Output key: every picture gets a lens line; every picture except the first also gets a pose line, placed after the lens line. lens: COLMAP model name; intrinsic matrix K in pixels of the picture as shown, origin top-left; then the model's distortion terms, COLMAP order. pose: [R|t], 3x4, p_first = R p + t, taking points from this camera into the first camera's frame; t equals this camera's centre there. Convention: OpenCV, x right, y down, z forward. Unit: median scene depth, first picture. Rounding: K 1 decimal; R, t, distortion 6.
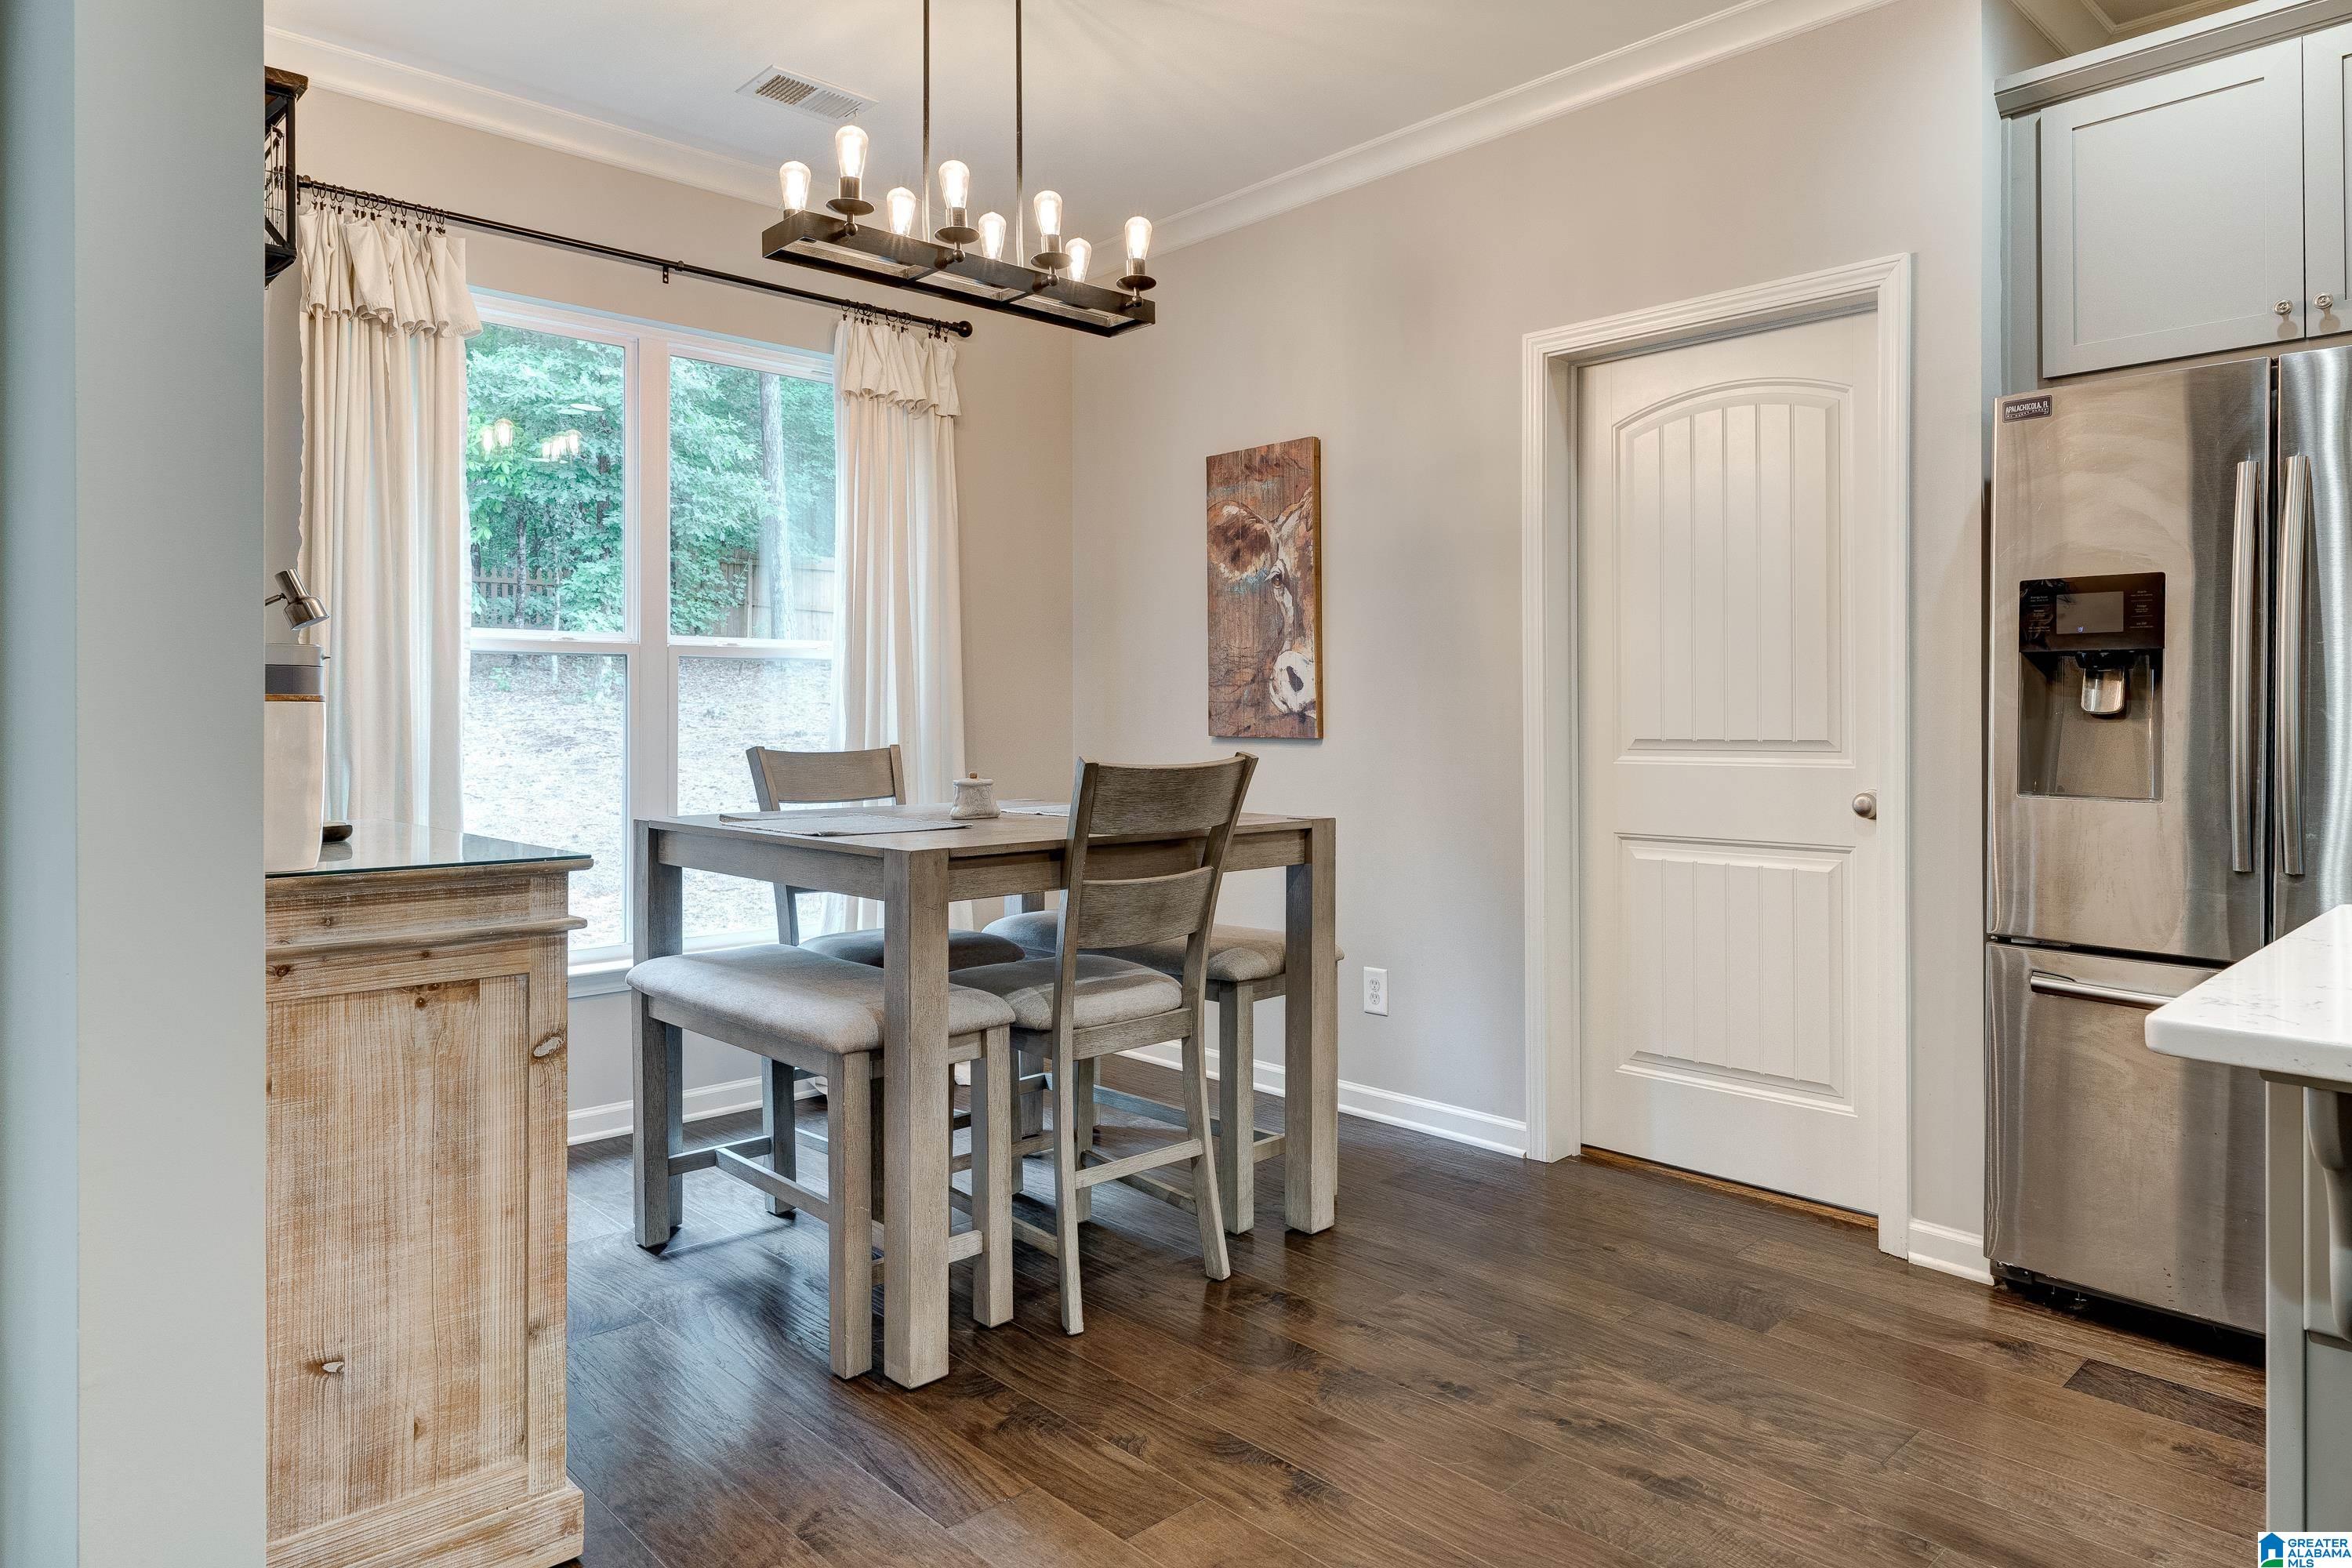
lens RADIAL K [[1435.5, 0, 1205.2], [0, 1435.5, 727.8], [0, 0, 1]] dist [0.001298, 0.000043]
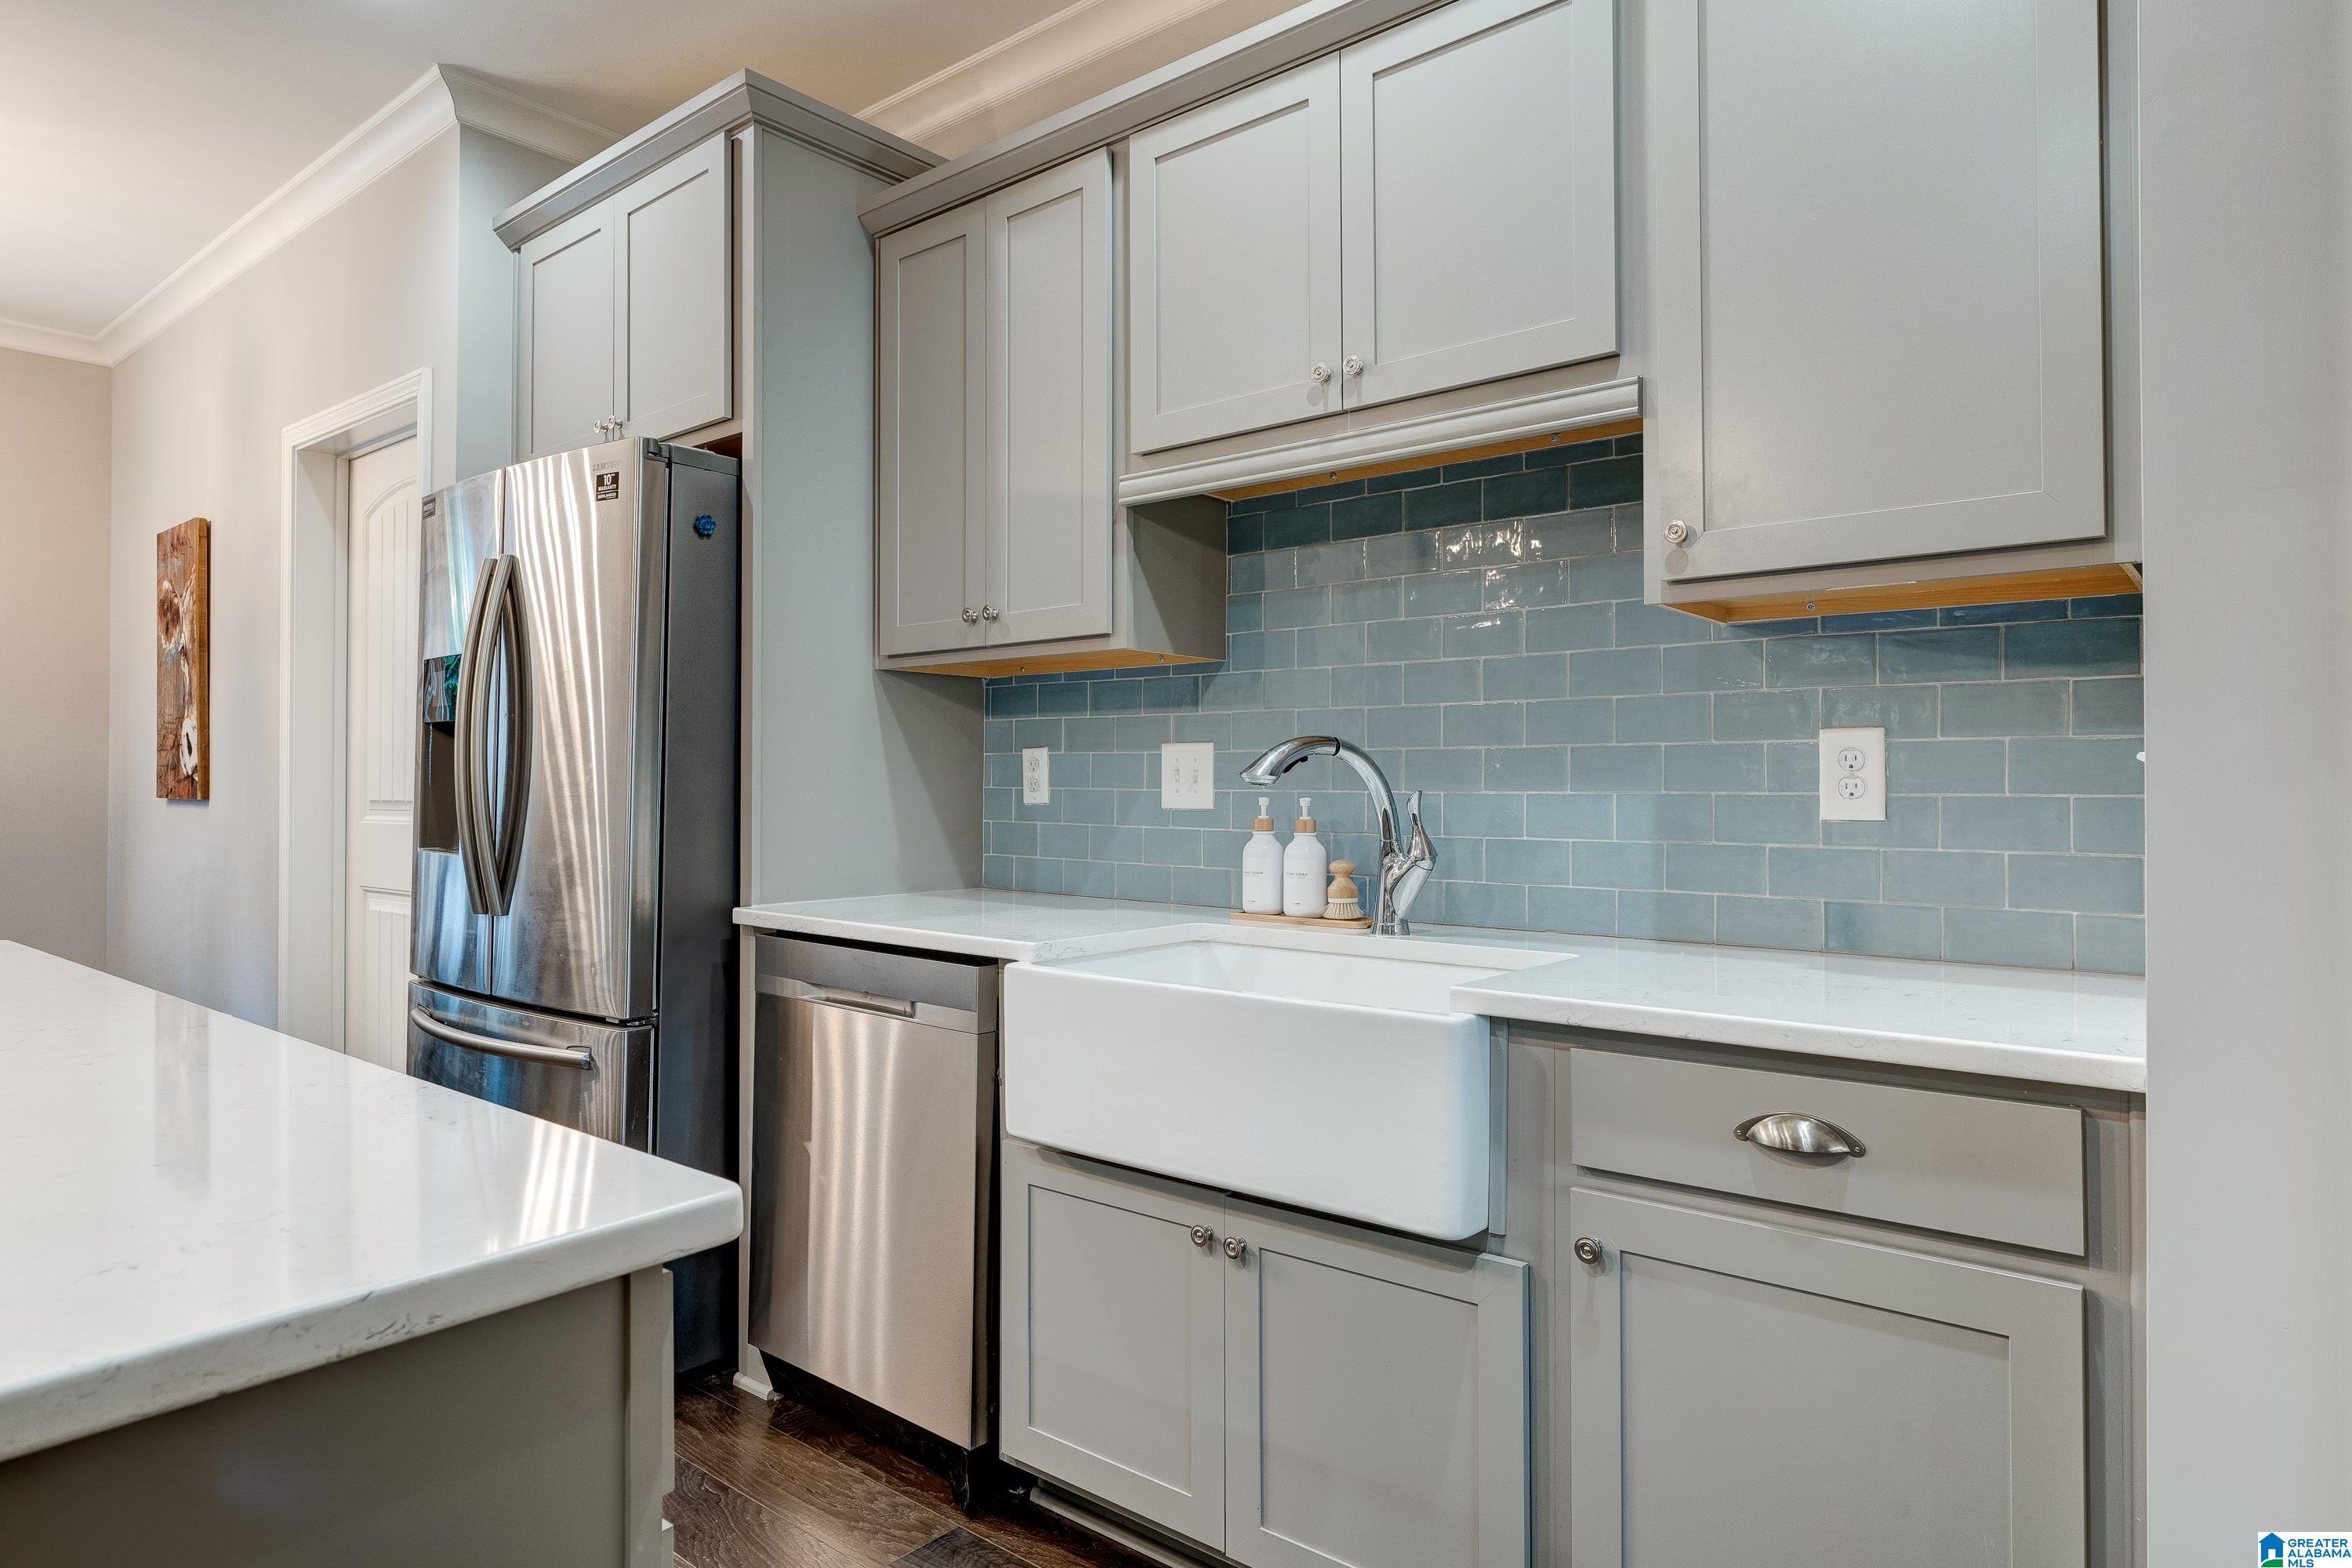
lens RADIAL K [[1351.8, 0, 1176.0], [0, 1351.8, 784.0], [0, 0, 1]] dist [0.000743, -0.000491]
pose [[0.992964, -0.000263, 0.118416, 0.817868], [0.000804, 0.999989, -0.004521, 0.000762], [-0.118413, 0.004584, 0.992954, -0.102483]]
